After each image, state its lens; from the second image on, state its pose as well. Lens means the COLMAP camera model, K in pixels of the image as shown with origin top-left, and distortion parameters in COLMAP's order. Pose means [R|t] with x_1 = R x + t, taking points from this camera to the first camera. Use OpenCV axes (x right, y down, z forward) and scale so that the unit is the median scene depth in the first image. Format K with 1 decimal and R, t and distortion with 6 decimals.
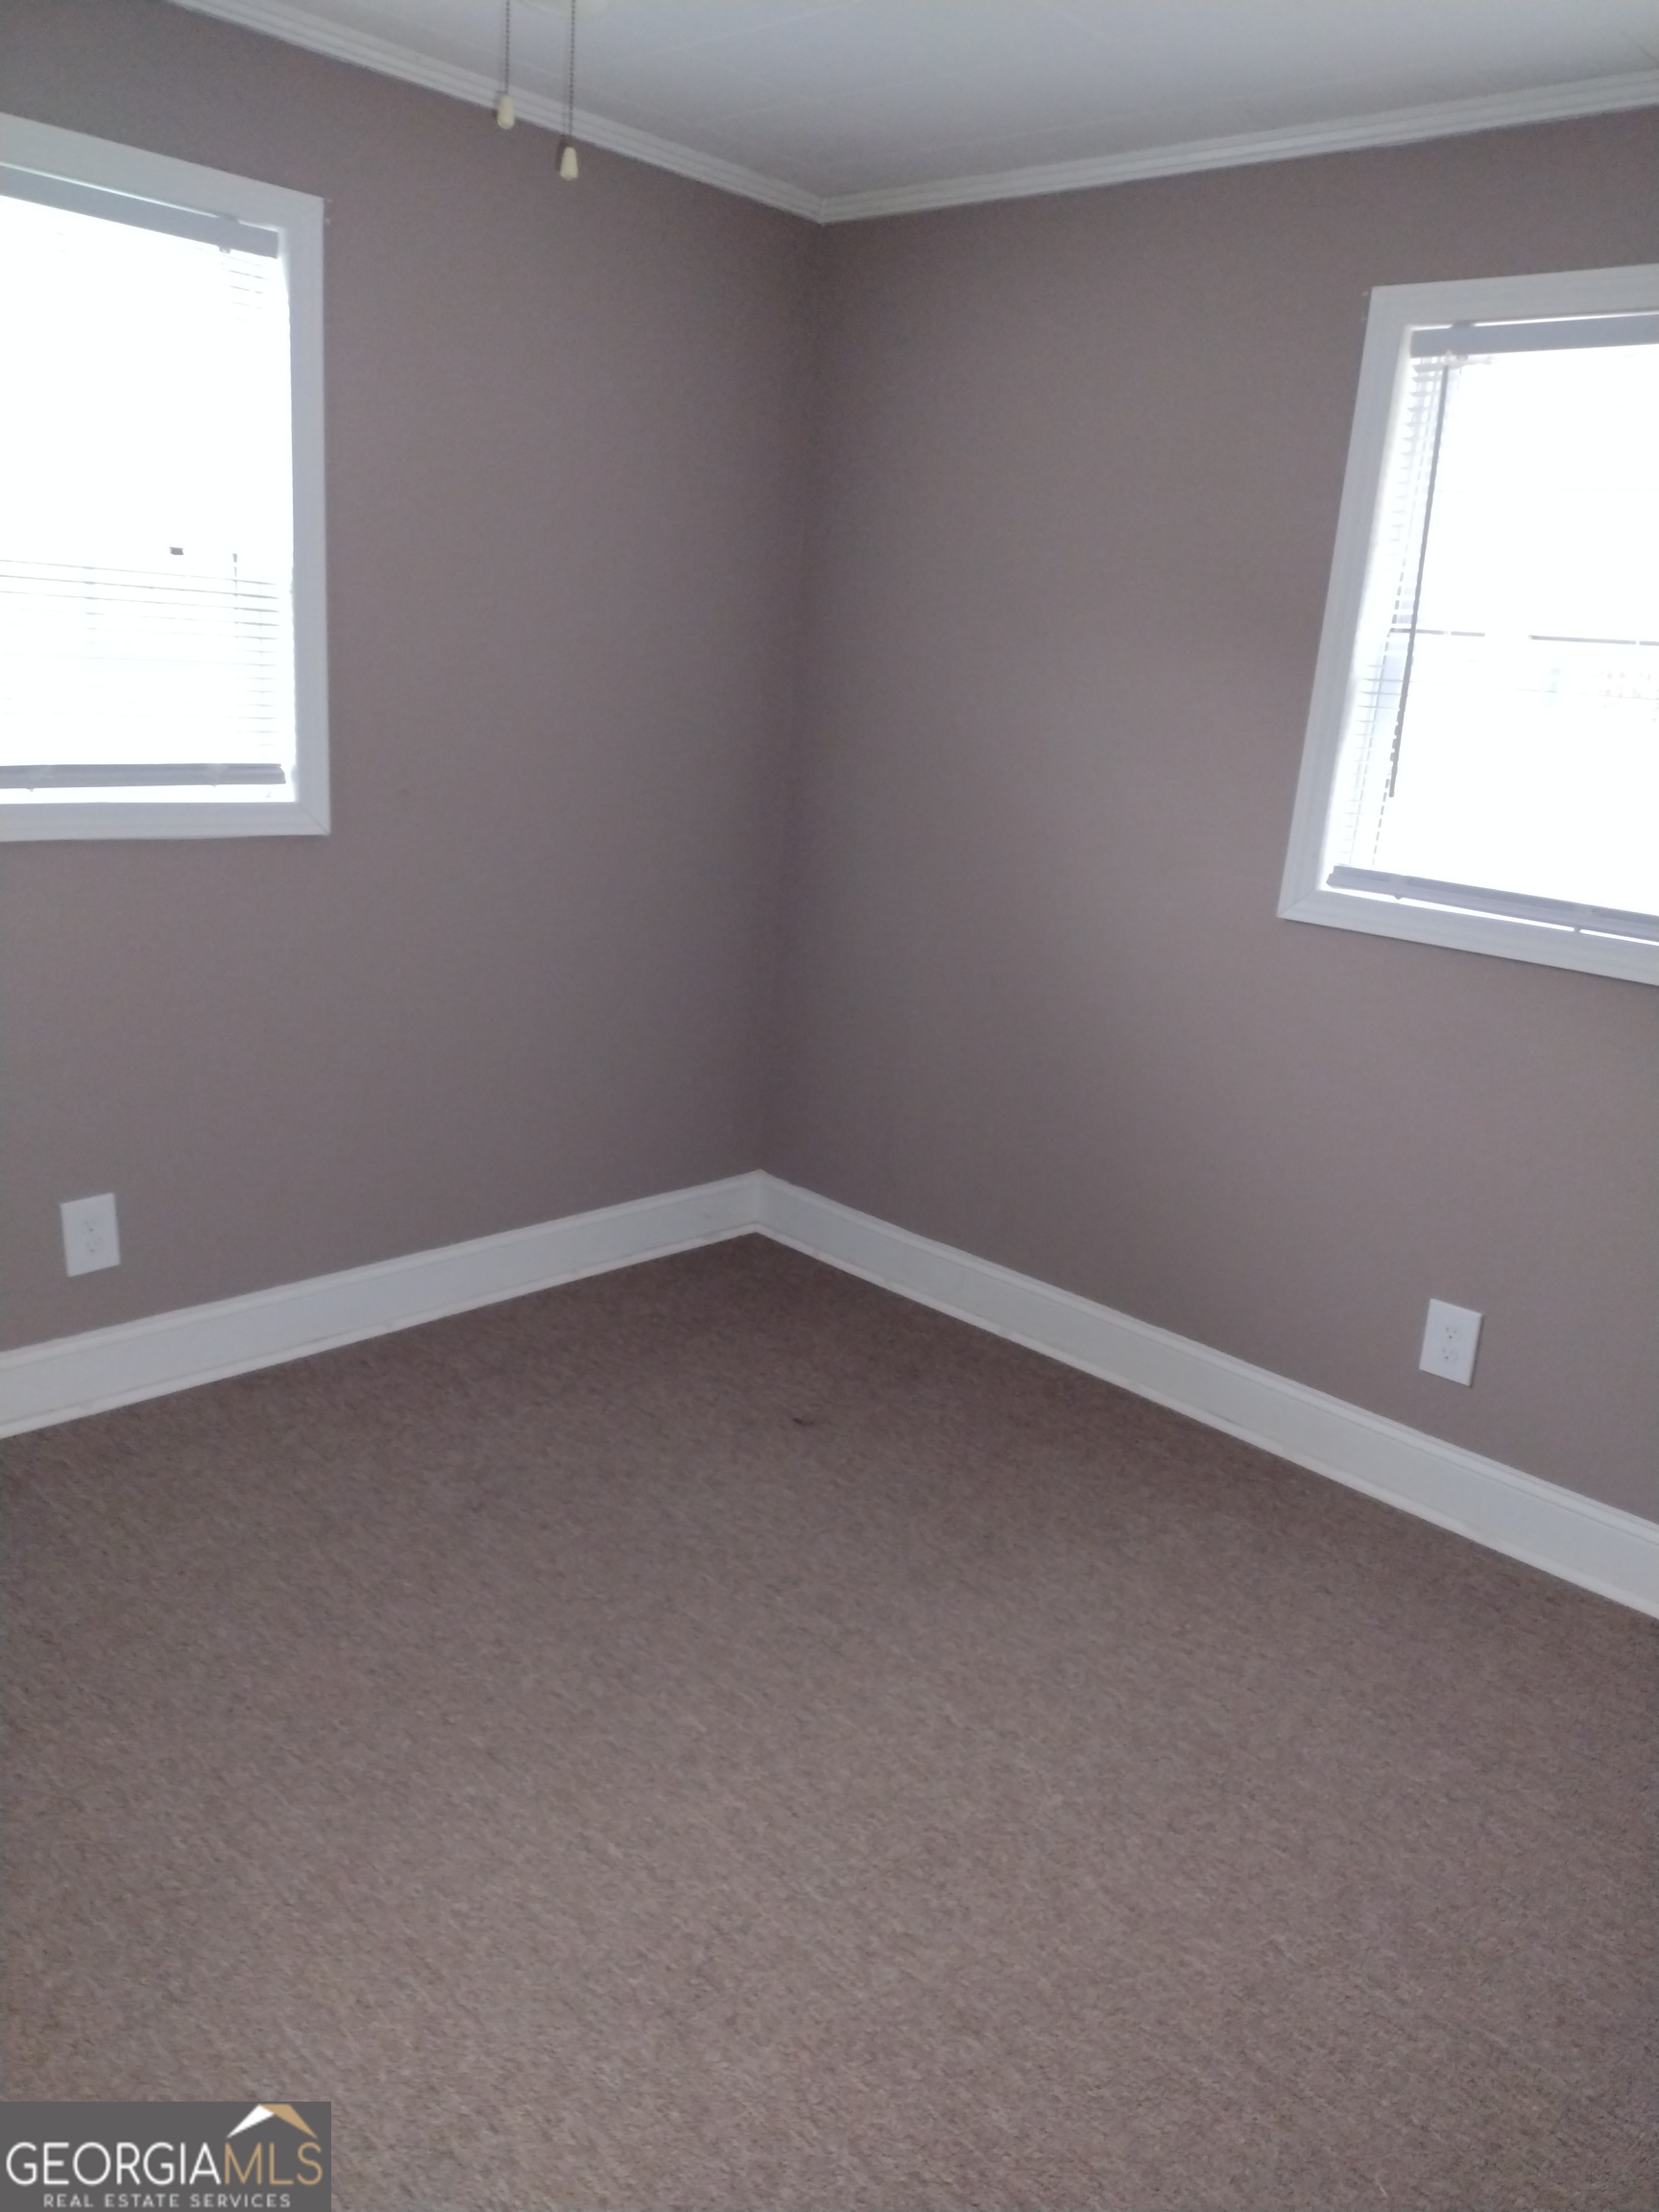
lens RADIAL K [[1762.2, 0, 872.2], [0, 1762.2, 1132.3], [0, 0, 1]] dist [0.073782, -0.116732]
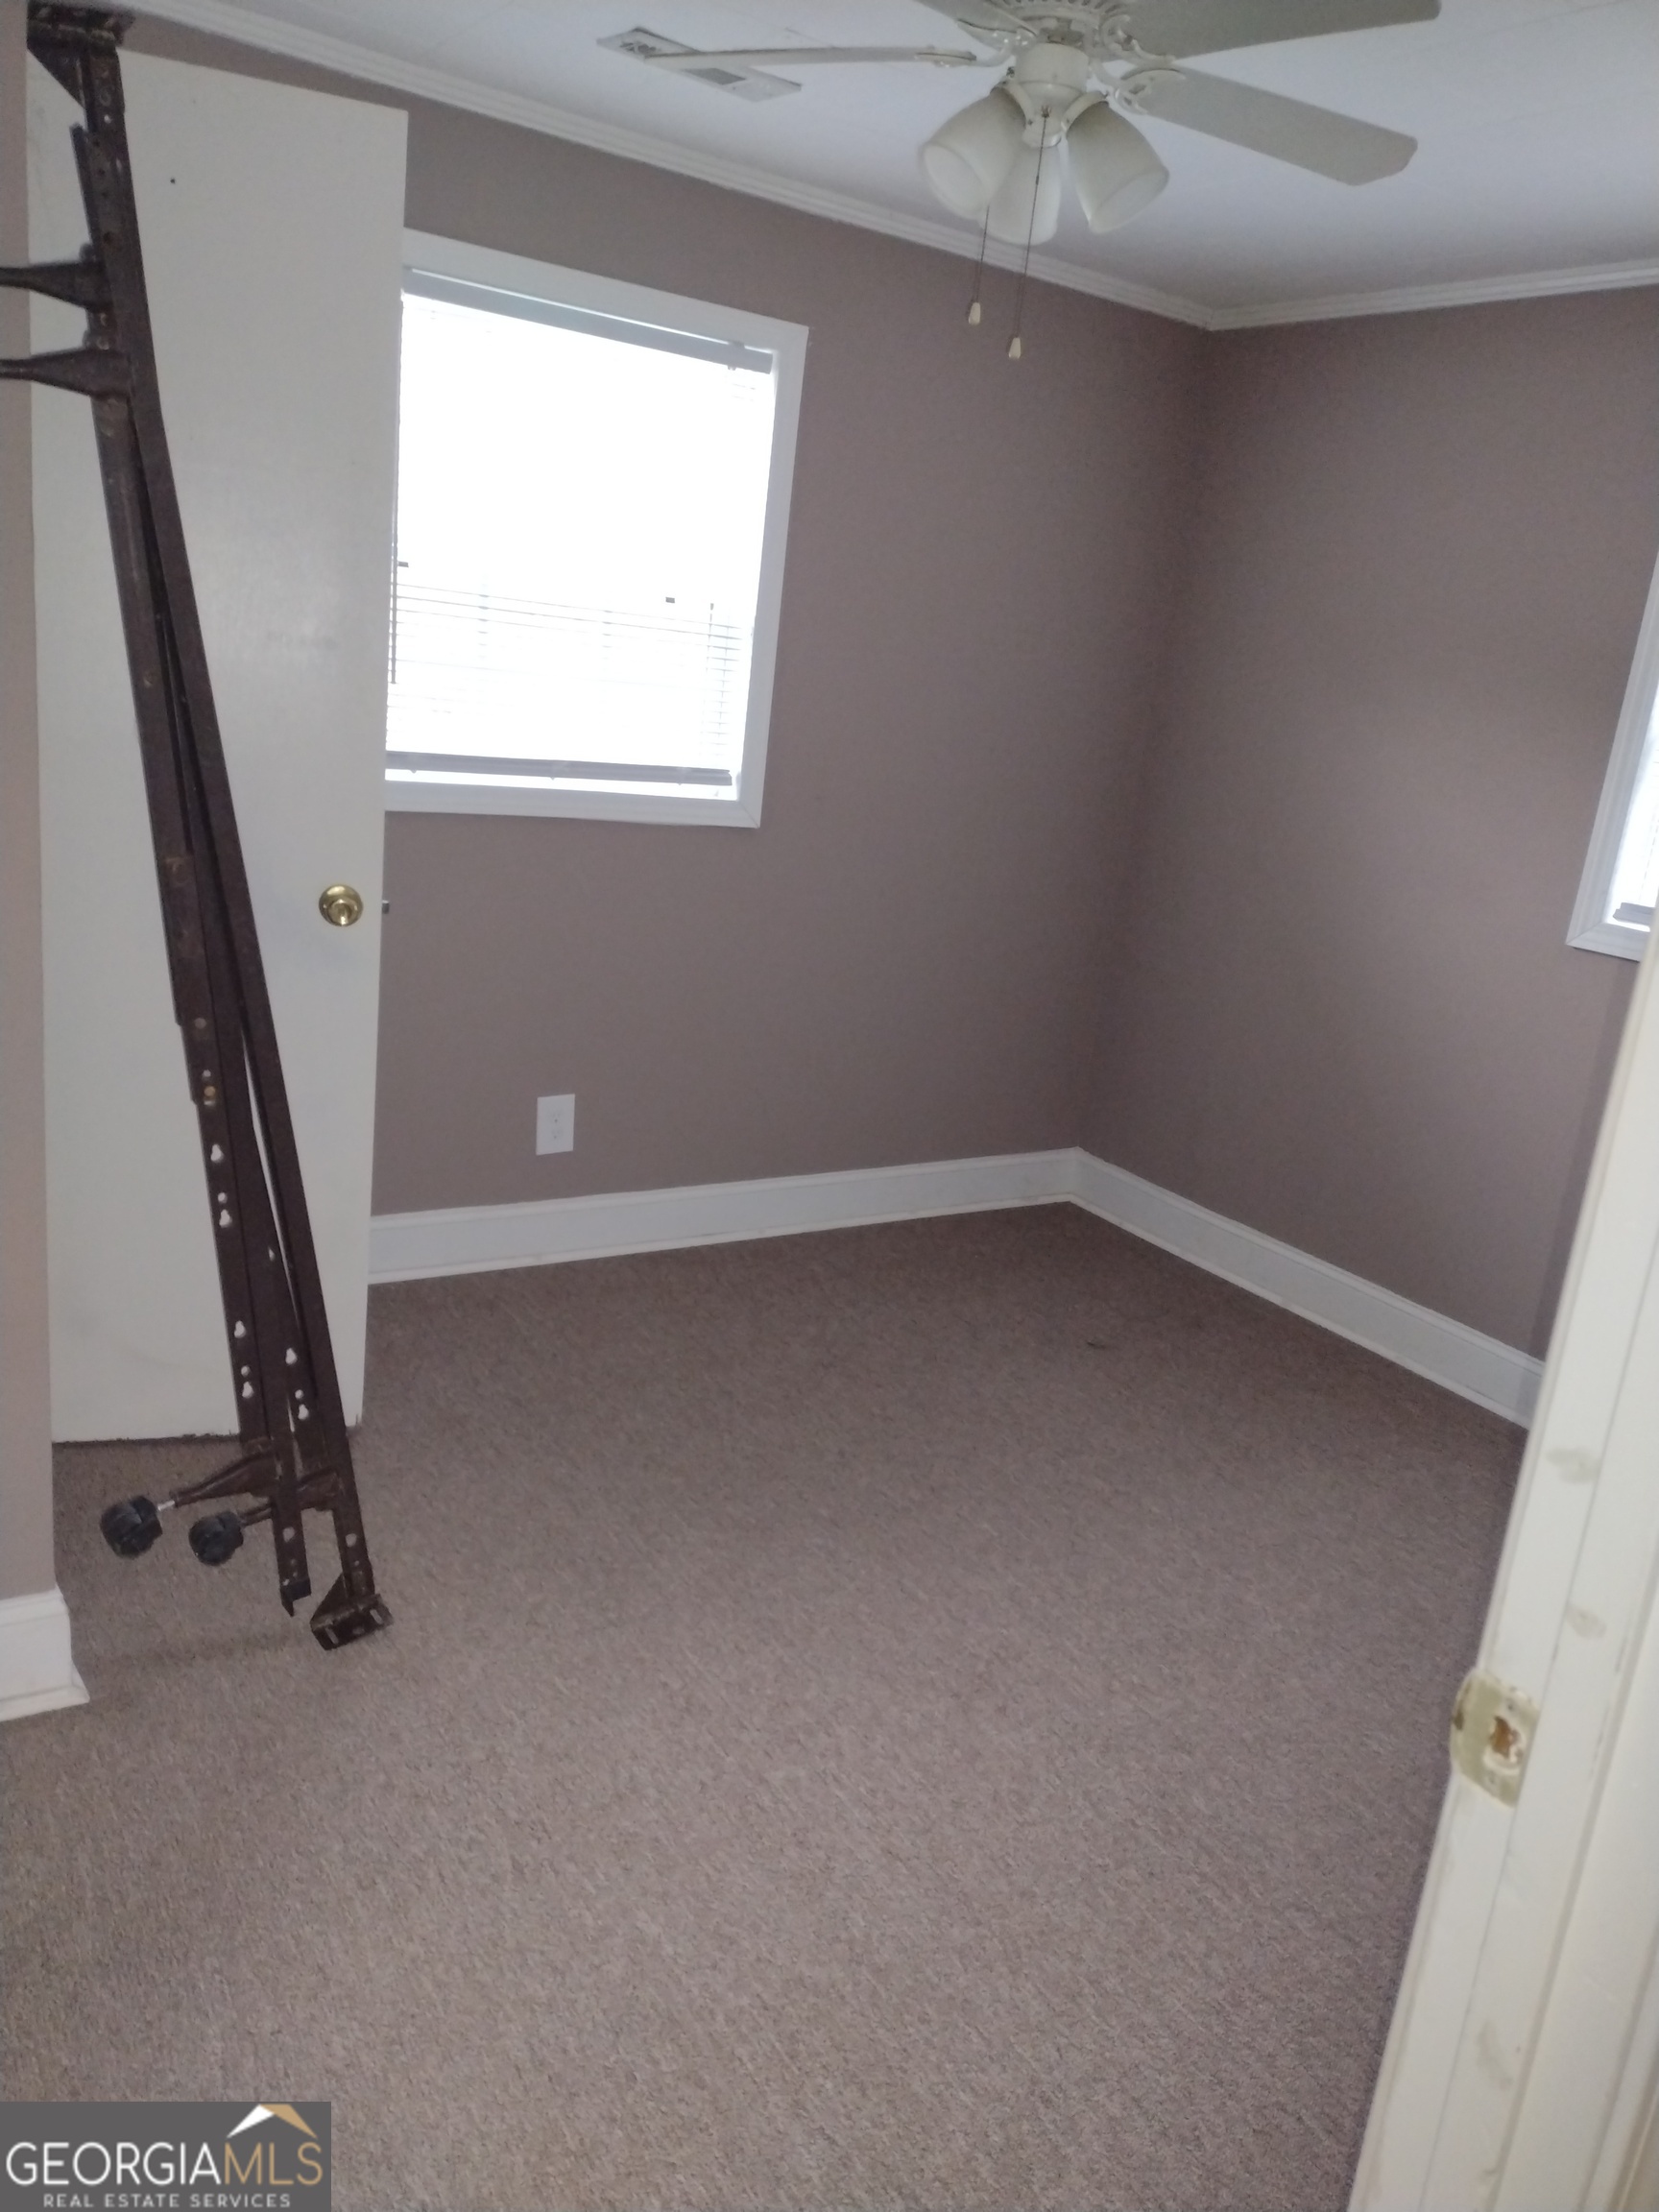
lens RADIAL K [[1640.4, 0, 827.7], [0, 1640.4, 1098.8], [0, 0, 1]] dist [0.067836, -0.102001]
pose [[0.972097, 0.091236, -0.216111, 0.015798], [-0.096132, 0.995293, -0.012231, 0.055641], [0.213978, 0.032665, 0.976292, -0.200599]]
